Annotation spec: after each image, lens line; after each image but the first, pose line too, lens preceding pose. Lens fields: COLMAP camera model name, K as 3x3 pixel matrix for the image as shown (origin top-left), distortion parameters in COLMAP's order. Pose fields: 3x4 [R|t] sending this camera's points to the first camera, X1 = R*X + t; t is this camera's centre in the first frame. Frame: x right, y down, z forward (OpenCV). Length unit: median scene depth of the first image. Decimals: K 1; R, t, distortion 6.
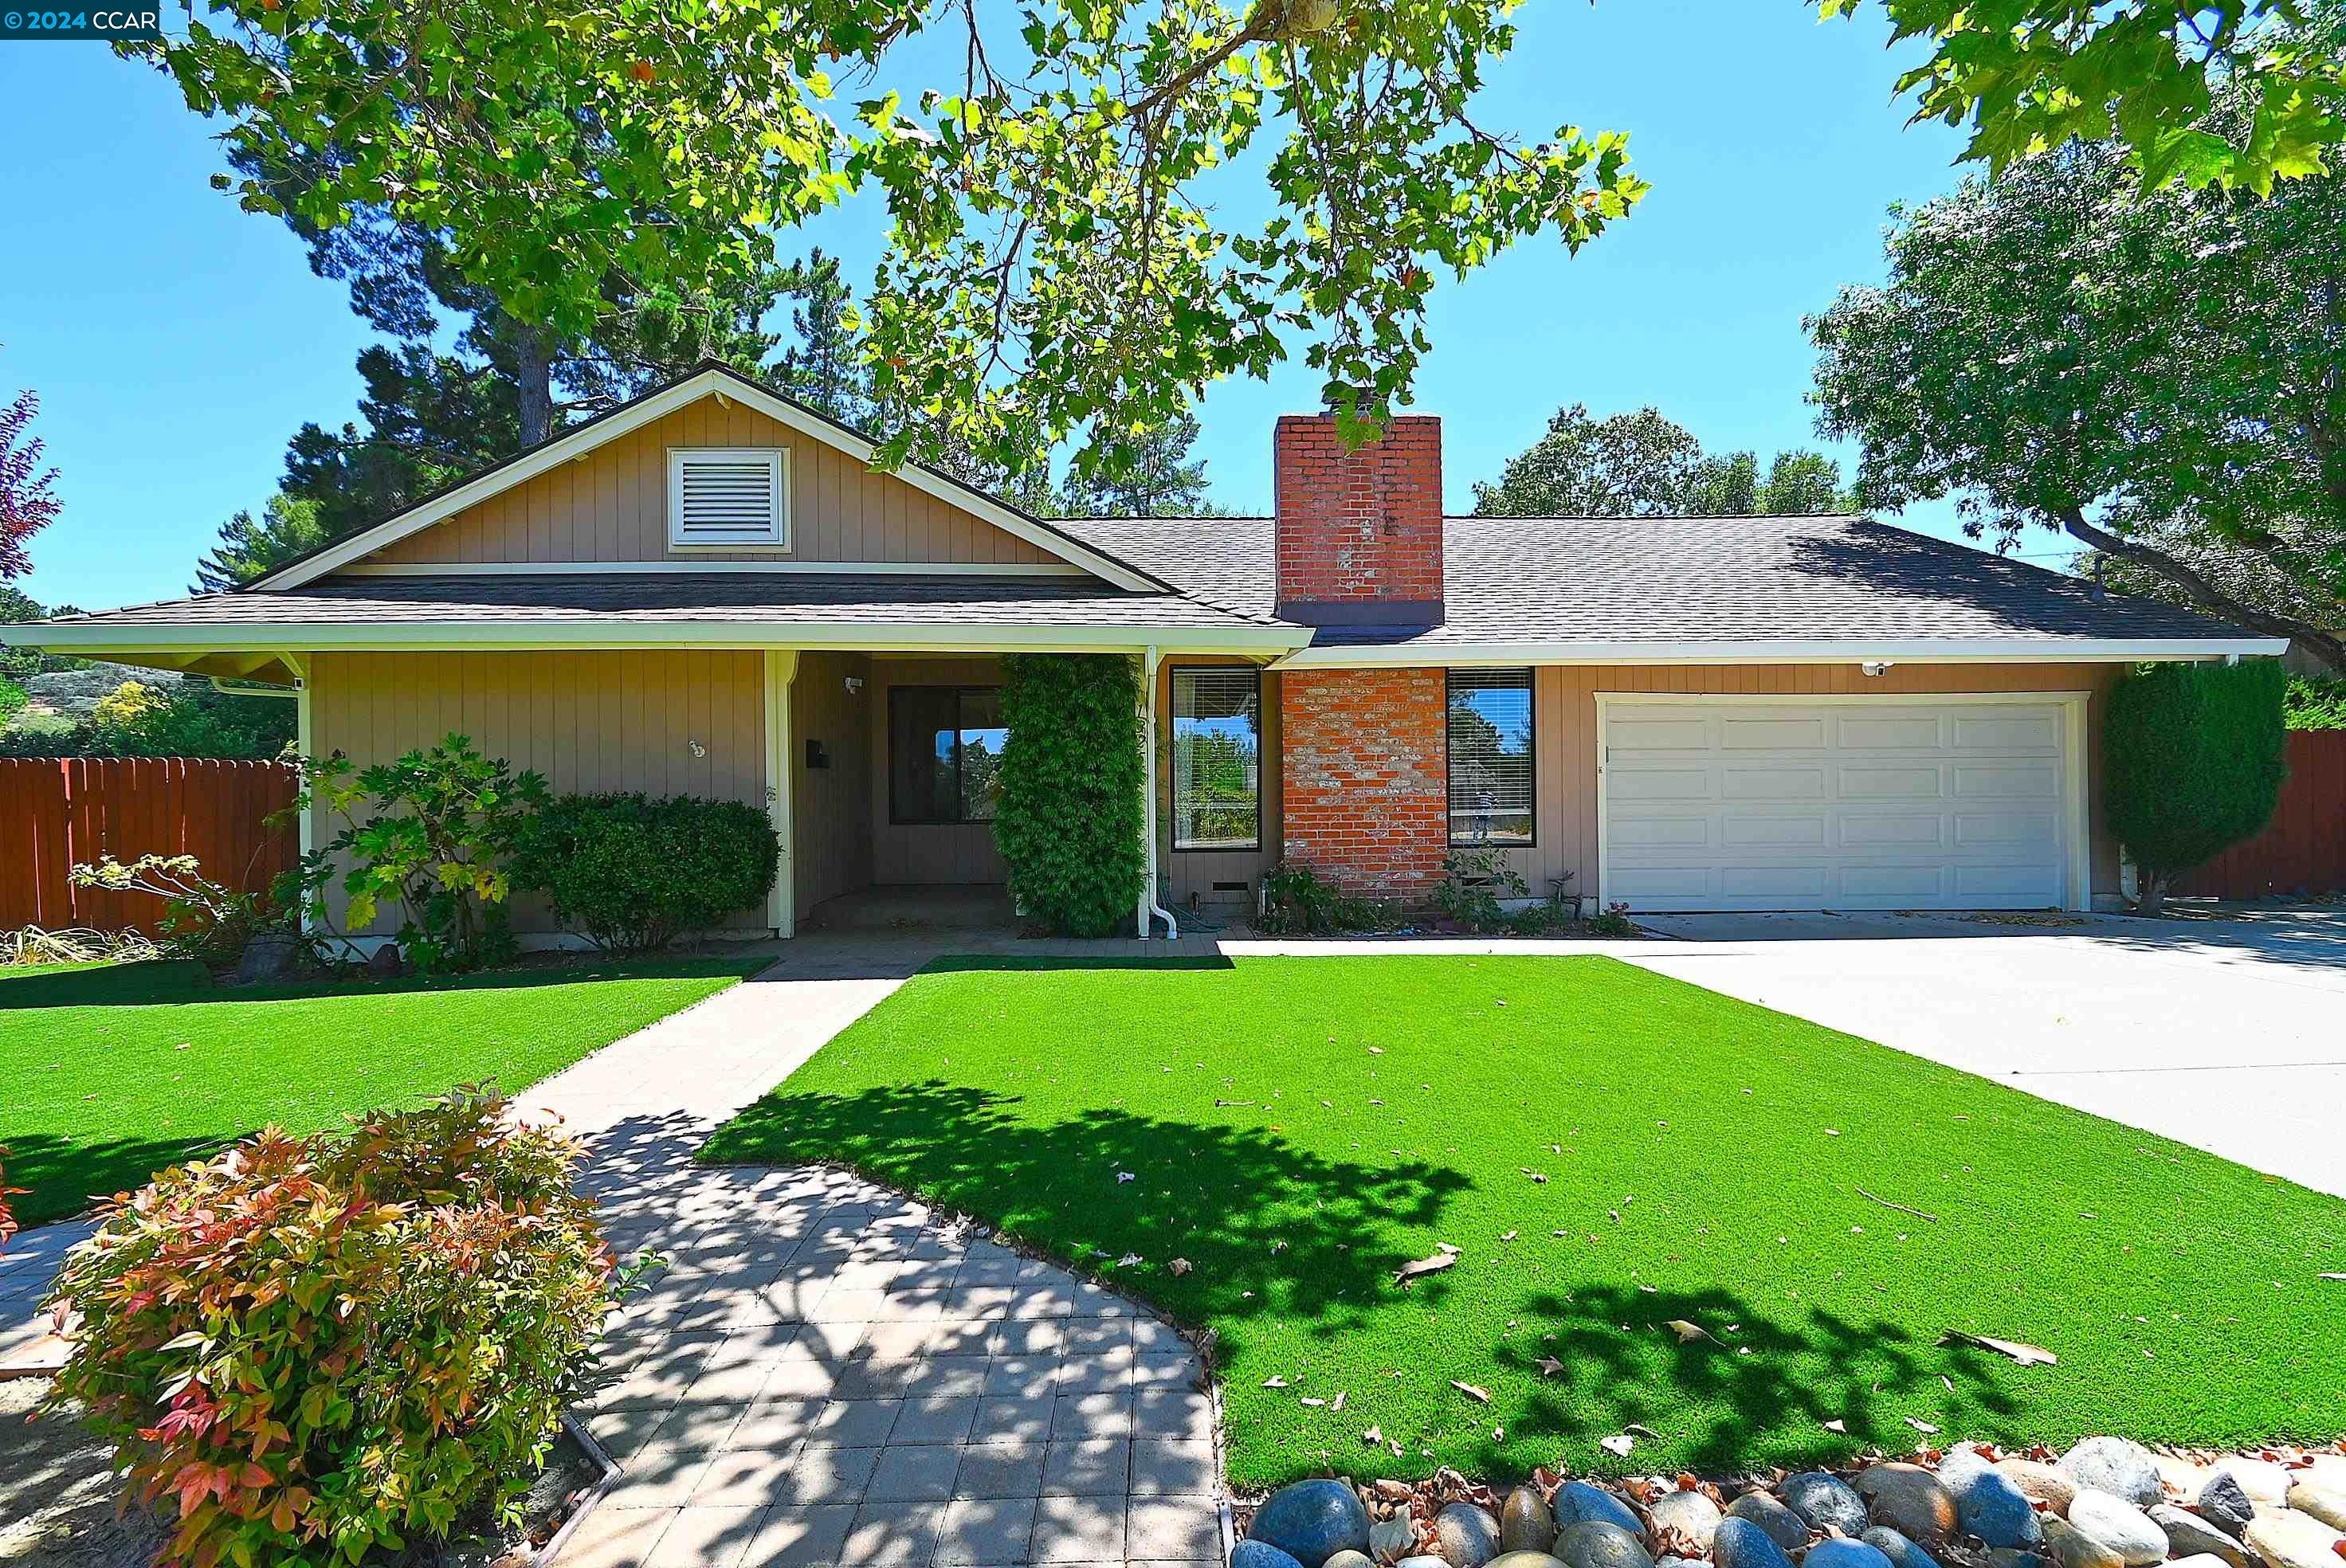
lens RADIAL K [[1051.1, 0, 1173.4], [0, 1051.1, 798.7], [0, 0, 1]] dist [0.007863, -0.000702]
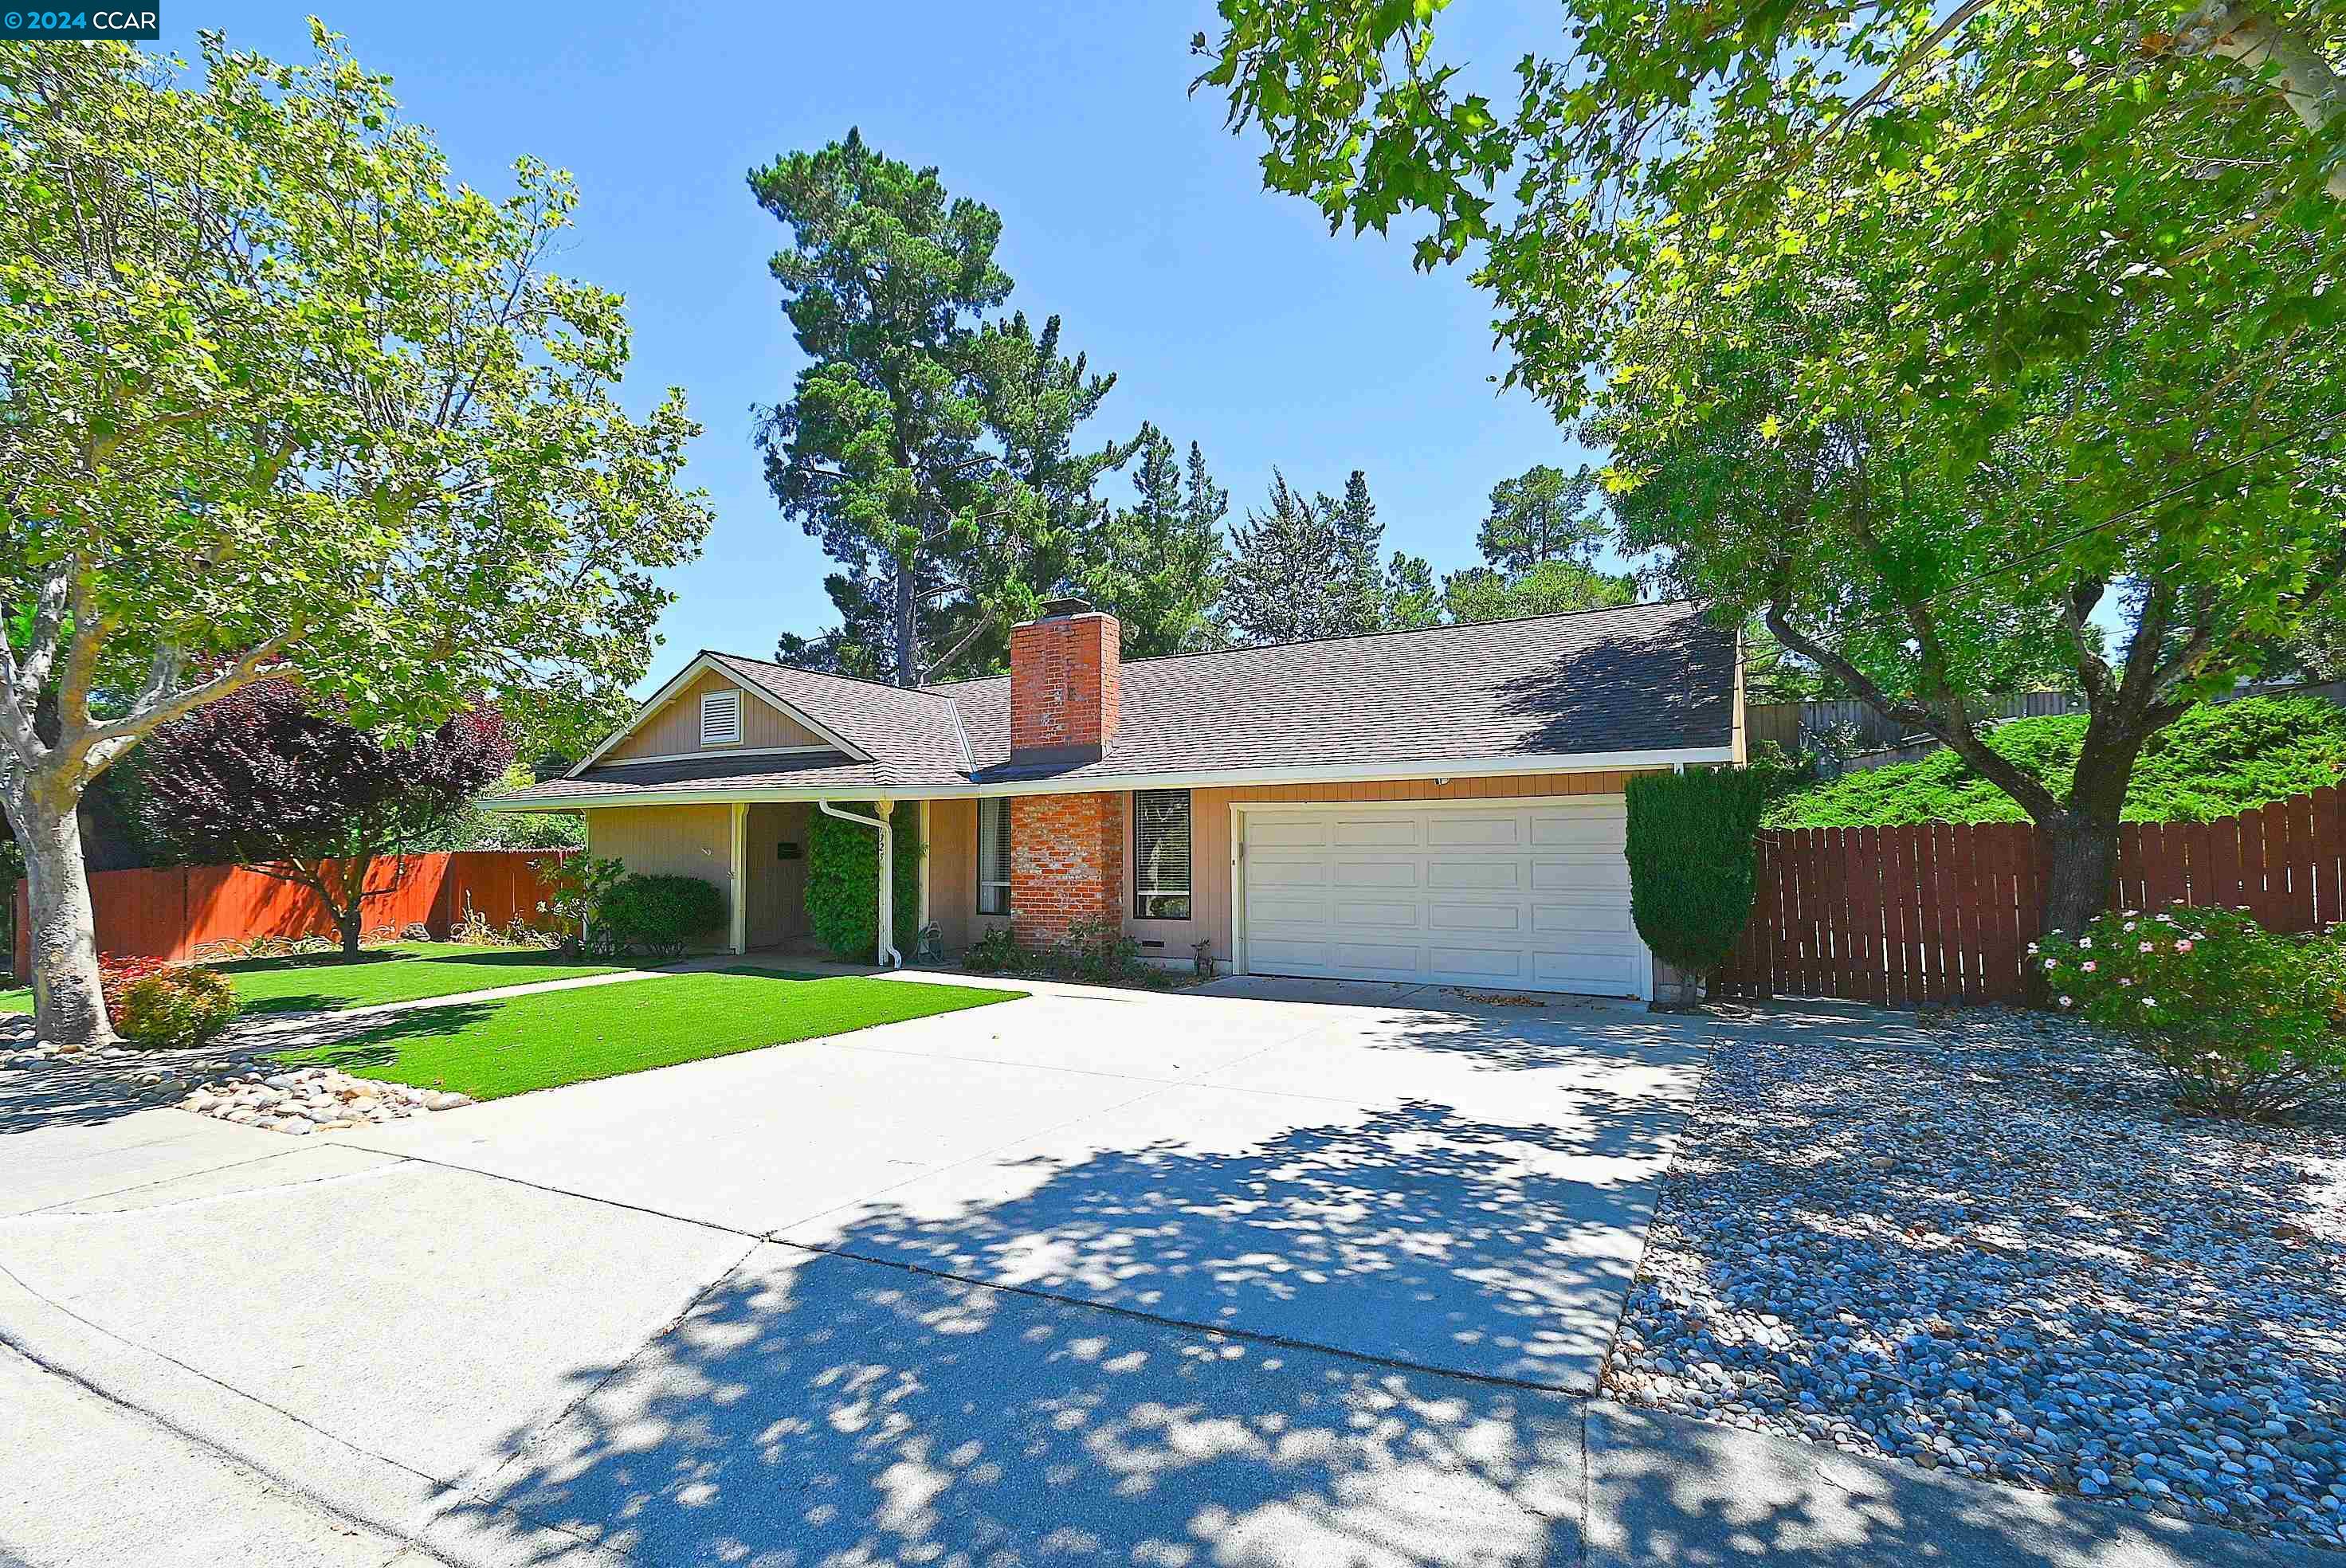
lens RADIAL K [[1055.0, 0, 1176.6], [0, 1055.0, 803.7], [0, 0, 1]] dist [-0.000541, -0.000808]
pose [[0.859213, -0.020480, -0.511208, 1.072144], [-0.000229, 0.999183, -0.040414, -0.049383], [0.511618, 0.034841, 0.858506, -0.168393]]
